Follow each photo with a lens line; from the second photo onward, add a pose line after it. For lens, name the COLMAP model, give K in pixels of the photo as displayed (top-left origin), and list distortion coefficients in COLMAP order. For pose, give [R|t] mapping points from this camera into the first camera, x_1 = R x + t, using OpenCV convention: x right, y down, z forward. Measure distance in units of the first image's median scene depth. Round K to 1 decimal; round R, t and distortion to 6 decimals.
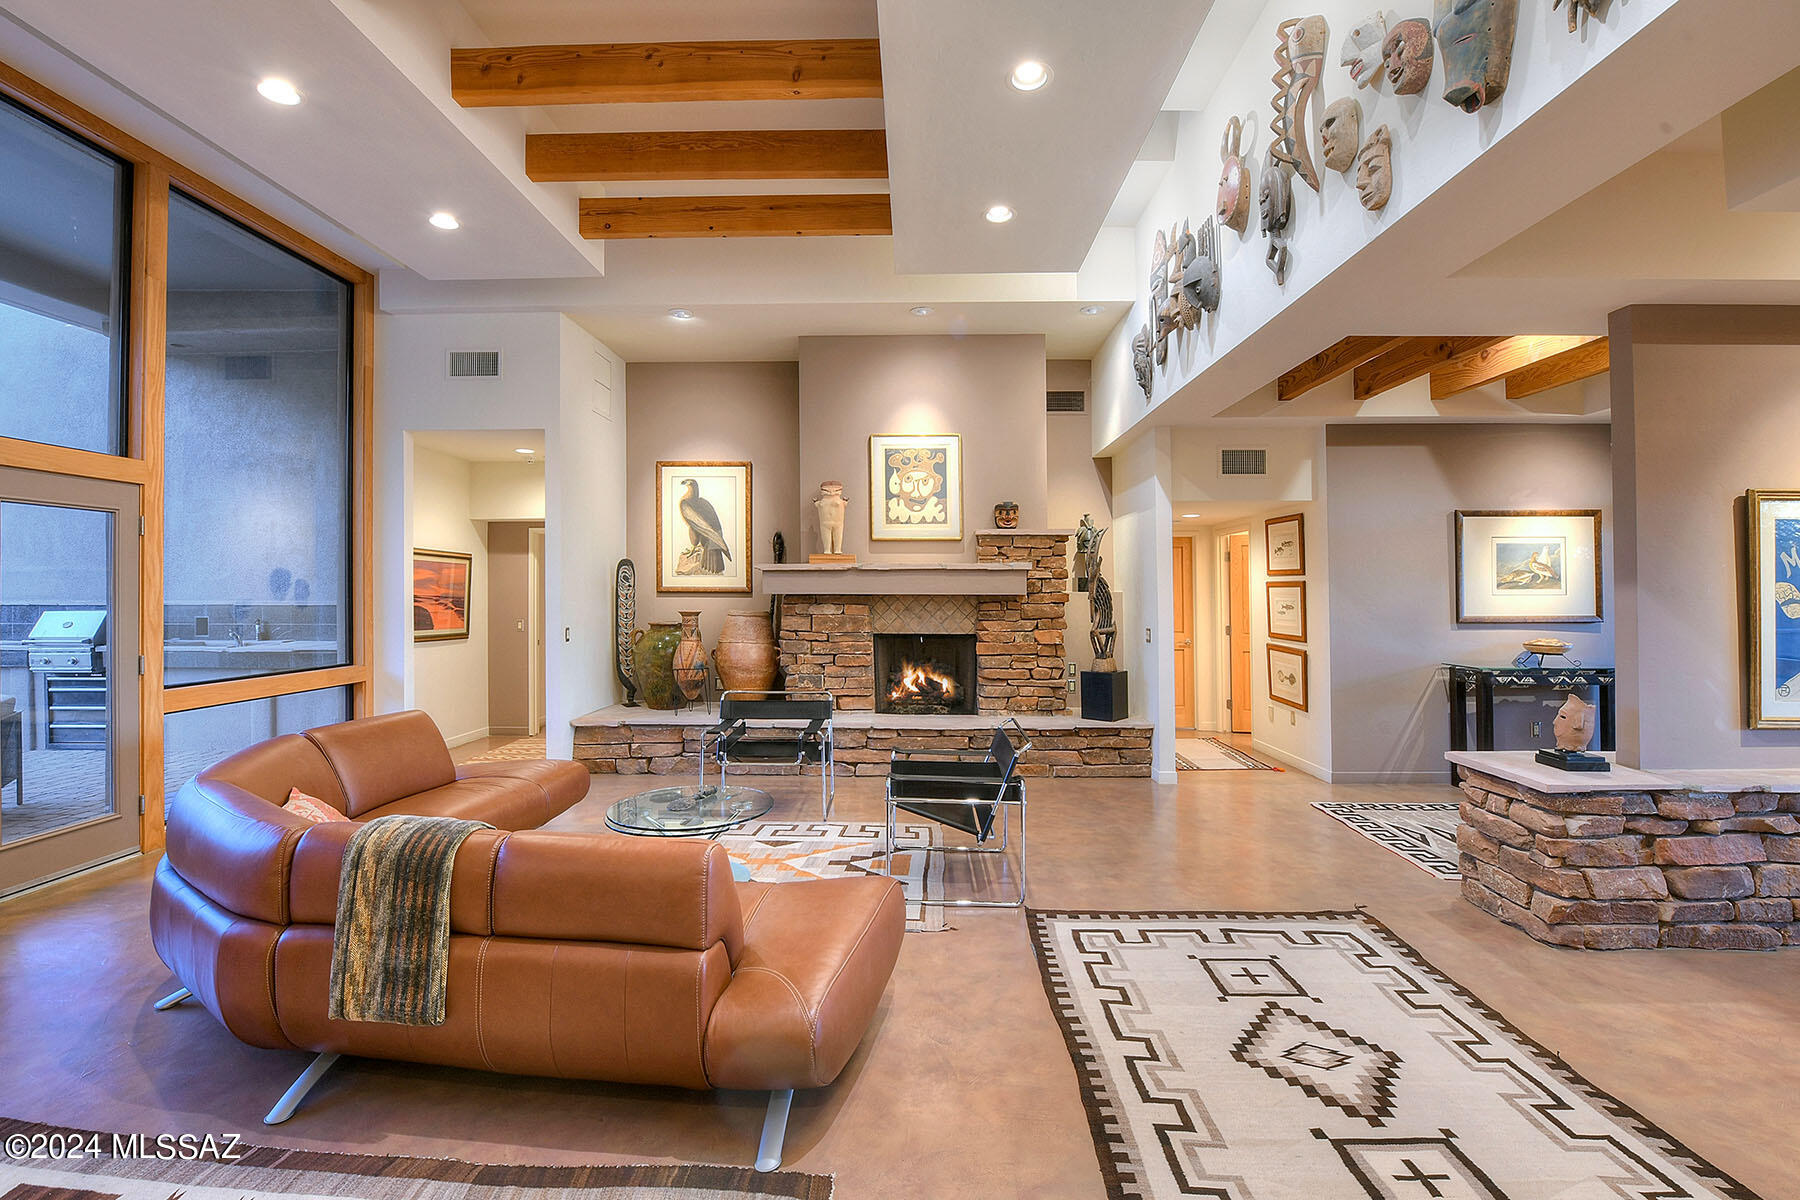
lens RADIAL K [[816.7, 0, 897.6], [0, 816.7, 564.9], [0, 0, 1]] dist [0.001774, 0.000073]
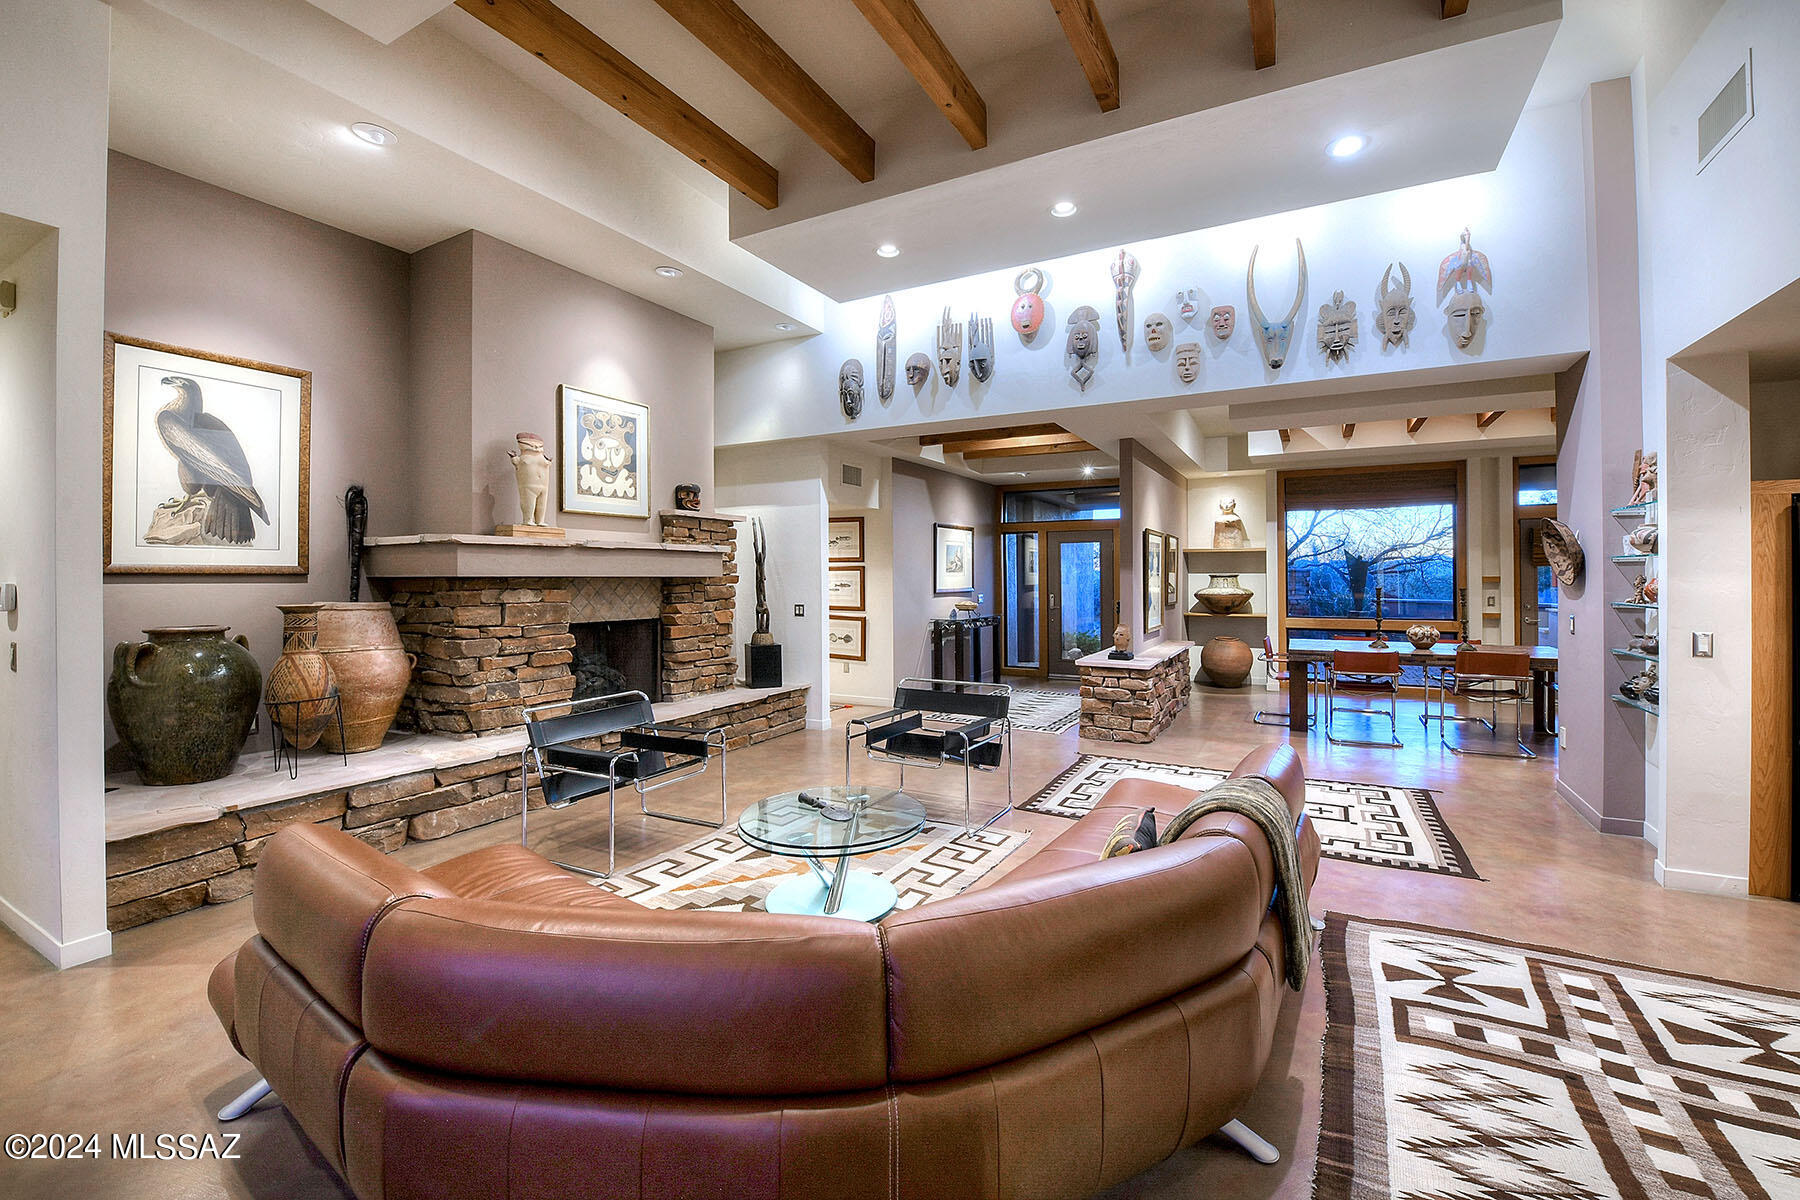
lens RADIAL K [[740.3, 0, 947.1], [0, 740.3, 553.4], [0, 0, 1]] dist [0.014751, -0.009536]
pose [[0.424903, 0.026804, 0.904842, -0.549821], [-0.026204, 0.999507, -0.017303, 0.015091], [-0.904860, -0.016359, 0.425395, 0.323765]]
